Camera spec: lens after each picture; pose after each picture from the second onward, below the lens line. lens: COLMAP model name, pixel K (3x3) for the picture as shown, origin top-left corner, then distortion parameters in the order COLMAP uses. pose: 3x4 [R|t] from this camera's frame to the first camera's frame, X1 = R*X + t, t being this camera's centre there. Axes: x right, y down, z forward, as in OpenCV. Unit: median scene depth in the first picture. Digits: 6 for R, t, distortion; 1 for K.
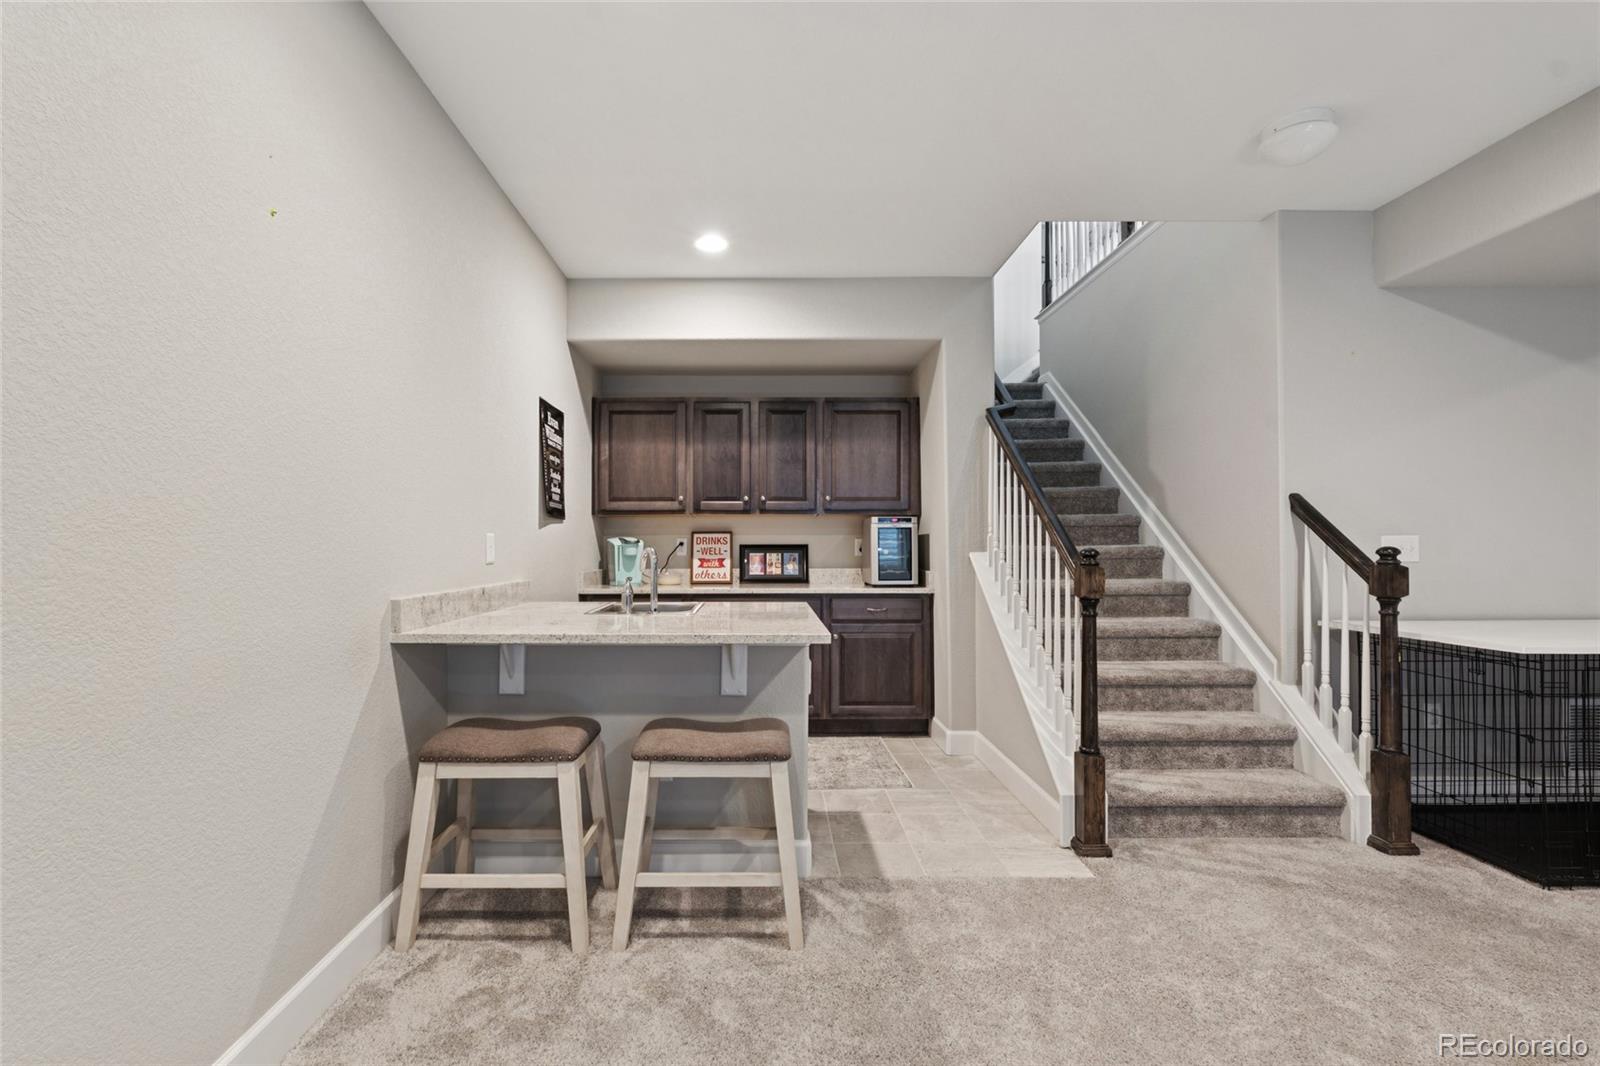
lens RADIAL K [[714.4, 0, 800.0], [0, 714.4, 533.0], [0, 0, 1]] dist [-0.002248, -0.000113]
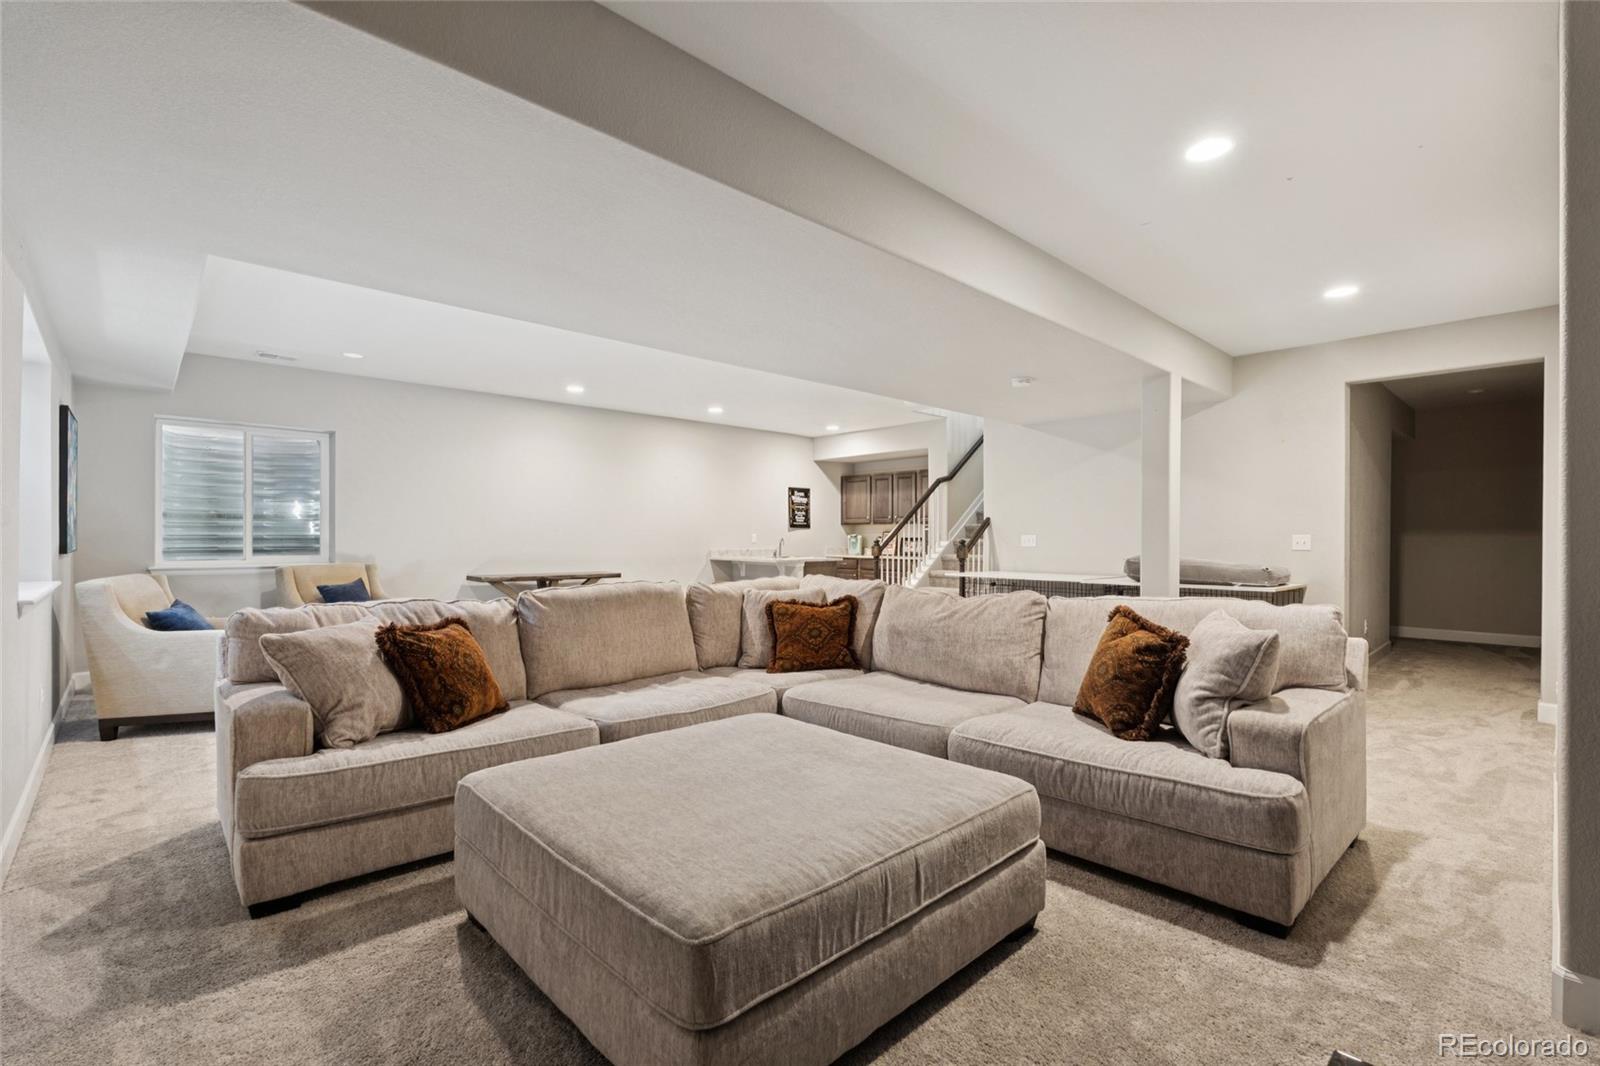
lens RADIAL K [[714.4, 0, 800.0], [0, 714.4, 533.0], [0, 0, 1]] dist [-0.002248, -0.000113]
pose [[0.654294, 0.003281, -0.756233, 1.419246], [0.006269, 0.999933, 0.009762, -0.022462], [0.756214, -0.011128, 0.654230, -0.669880]]
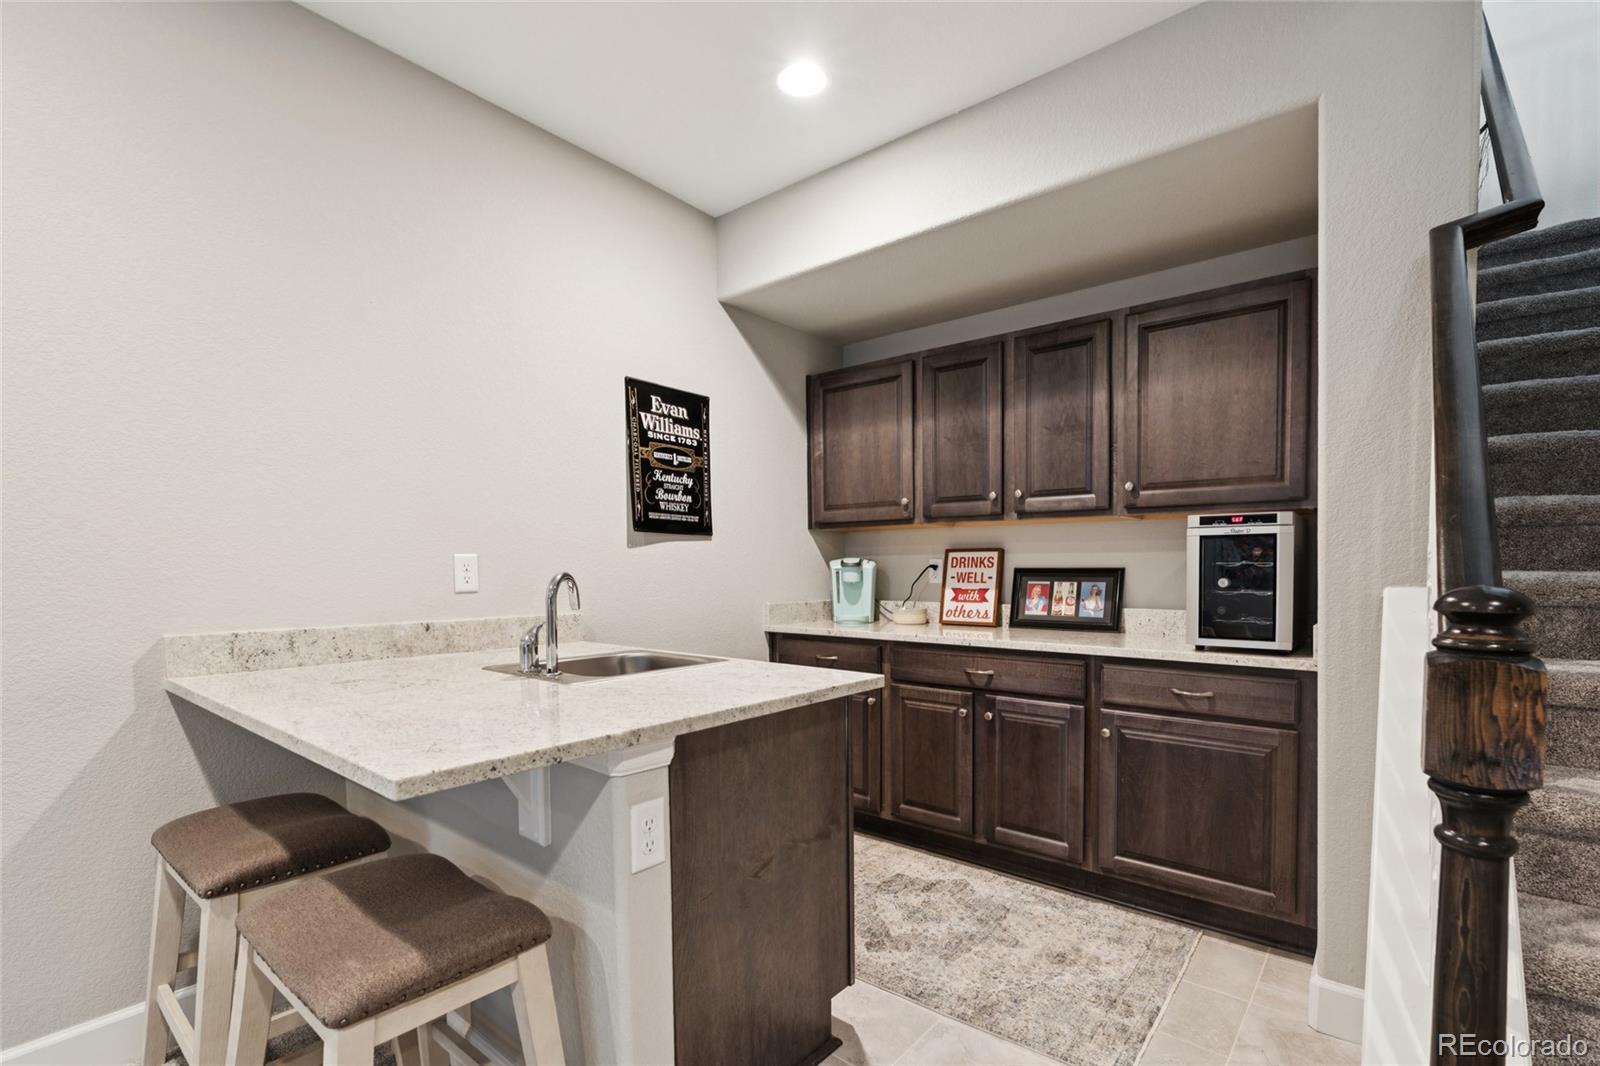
lens RADIAL K [[743.7, 0, 797.9], [0, 743.7, 597.0], [0, 0, 1]] dist [-0.003168, -0.000347]
pose [[0.750374, 0.026673, -0.660475, 0.233558], [0.010115, 0.998605, 0.051820, 0.005782], [0.660936, -0.045565, 0.749058, 0.381521]]
